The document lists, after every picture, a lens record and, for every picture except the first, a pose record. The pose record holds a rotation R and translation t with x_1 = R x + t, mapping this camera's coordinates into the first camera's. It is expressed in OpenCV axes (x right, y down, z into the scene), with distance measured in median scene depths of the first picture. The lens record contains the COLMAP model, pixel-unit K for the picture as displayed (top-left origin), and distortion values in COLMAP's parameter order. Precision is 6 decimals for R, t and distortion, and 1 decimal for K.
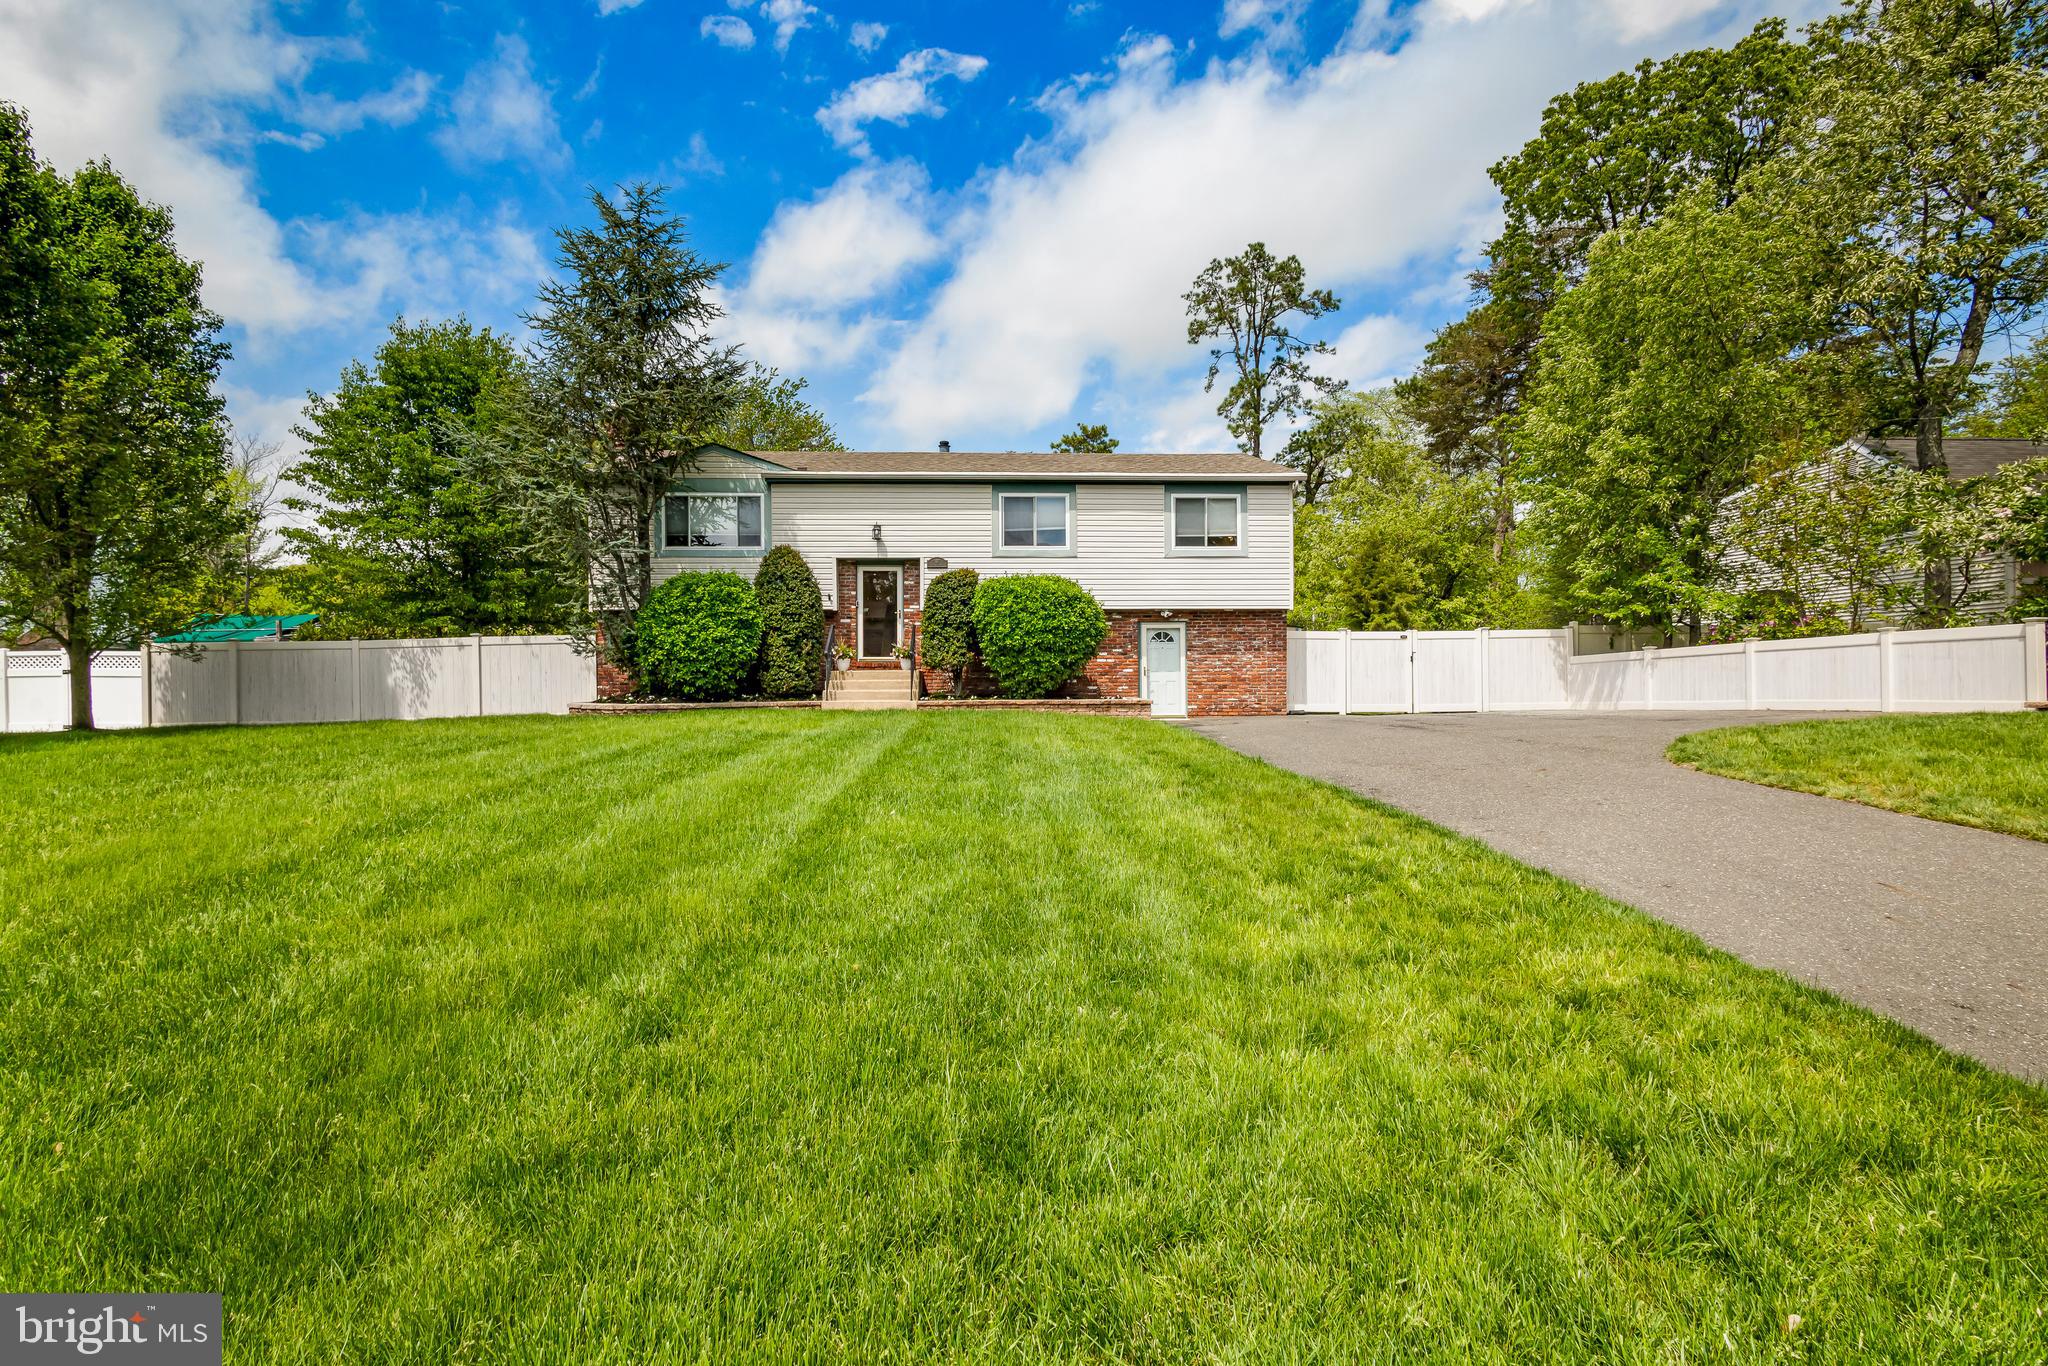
lens RADIAL K [[951.2, 0, 1024.0], [0, 951.2, 683.0], [0, 0, 1]] dist [0.000855, 0.000012]
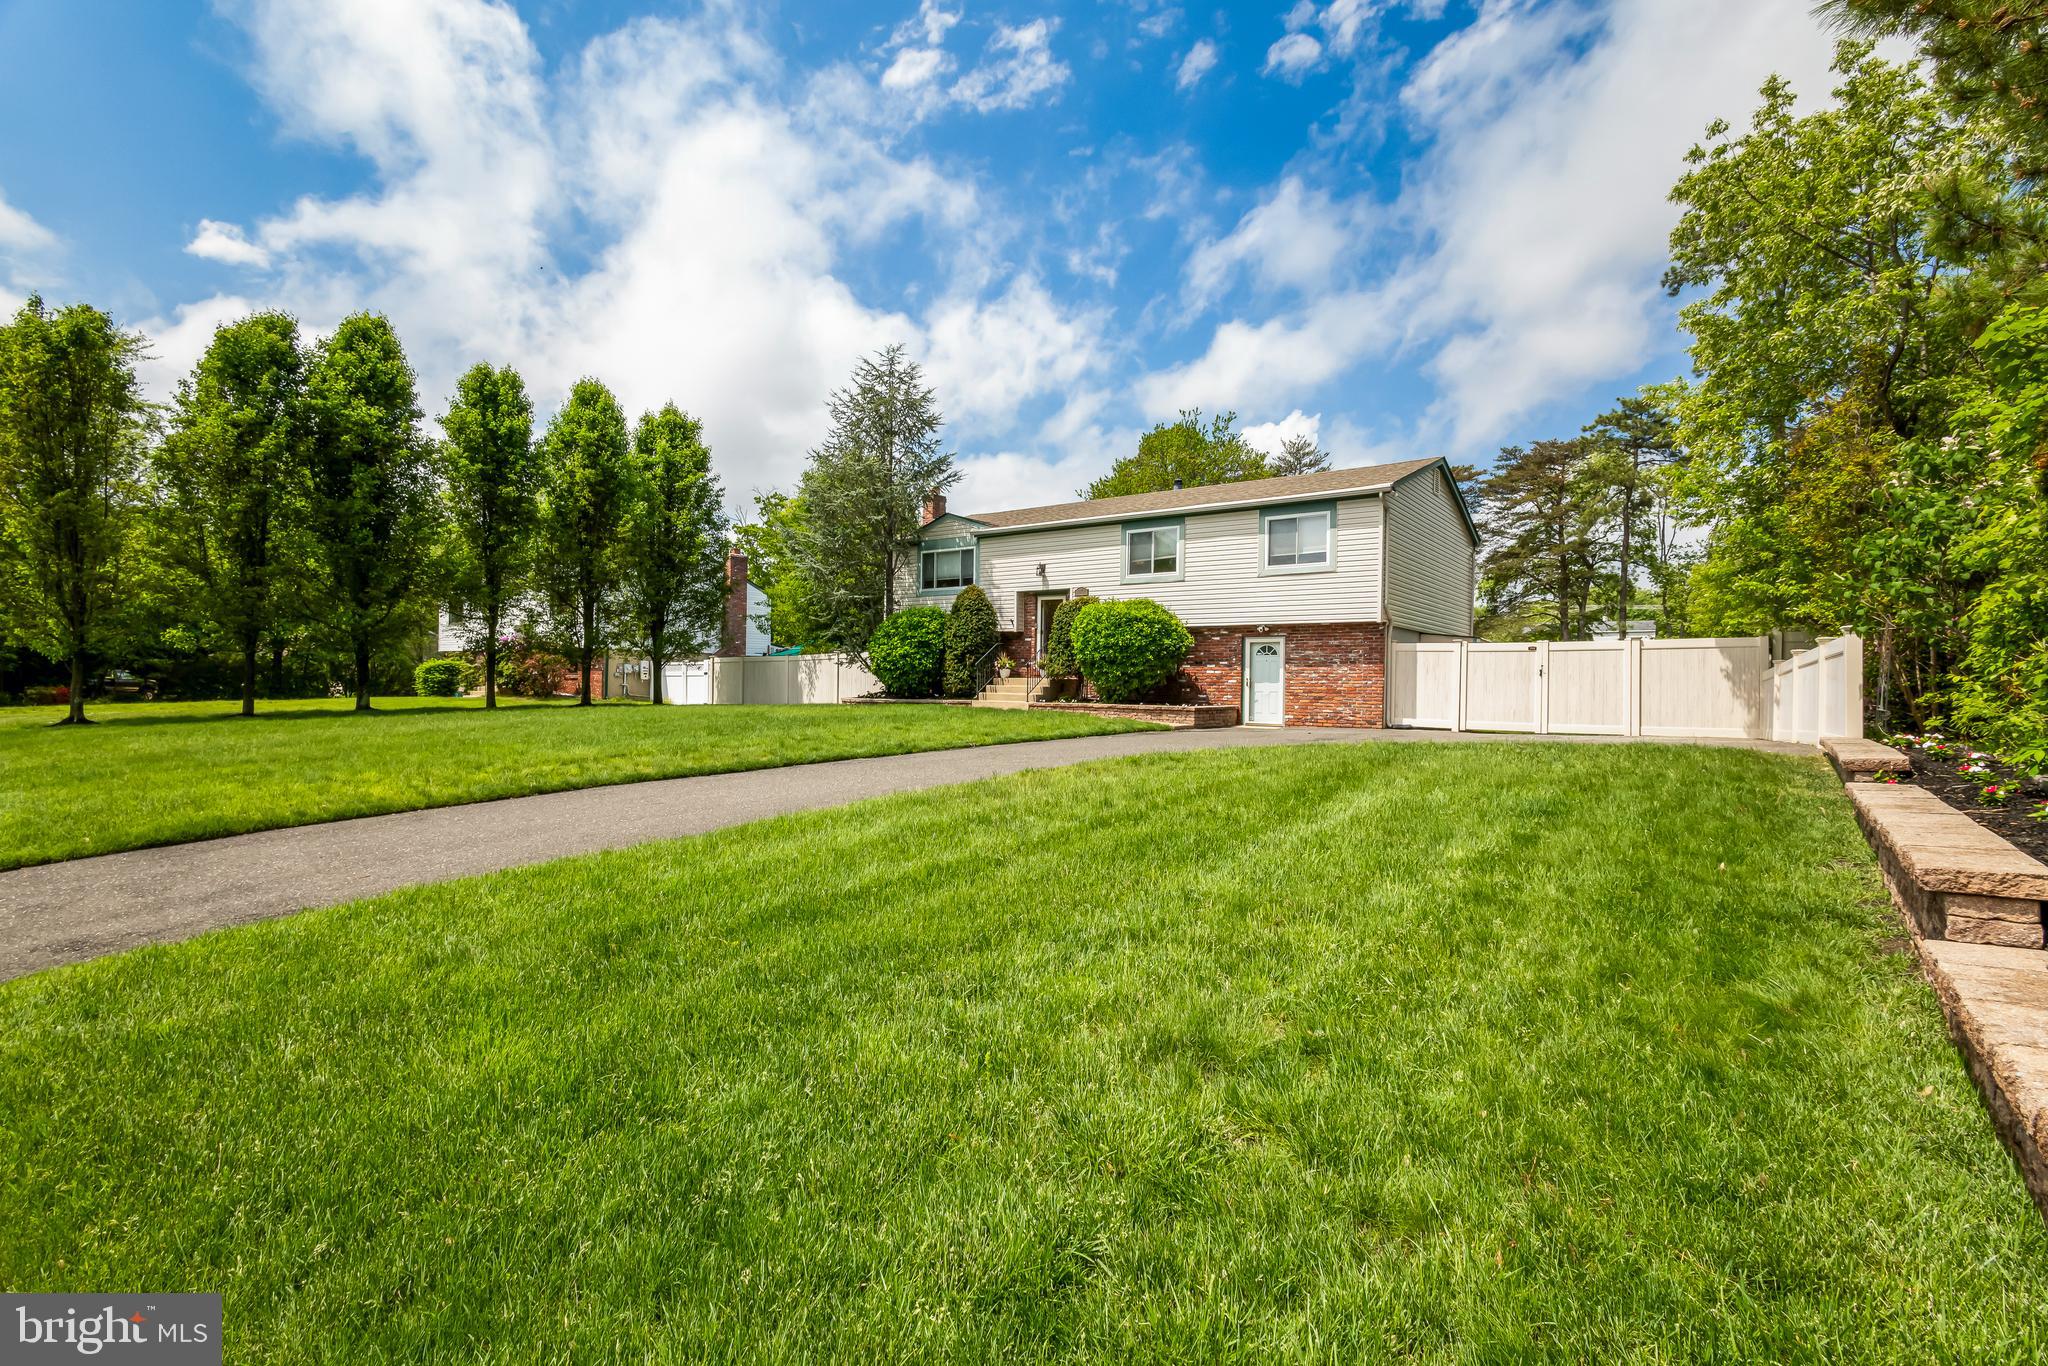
lens RADIAL K [[951.2, 0, 1024.0], [0, 951.2, 683.0], [0, 0, 1]] dist [0.000855, 0.000012]
pose [[0.769664, 0.014684, -0.638280, 0.629245], [-0.022319, 0.999743, -0.003913, -0.001592], [0.638058, 0.017257, 0.769795, 0.004029]]
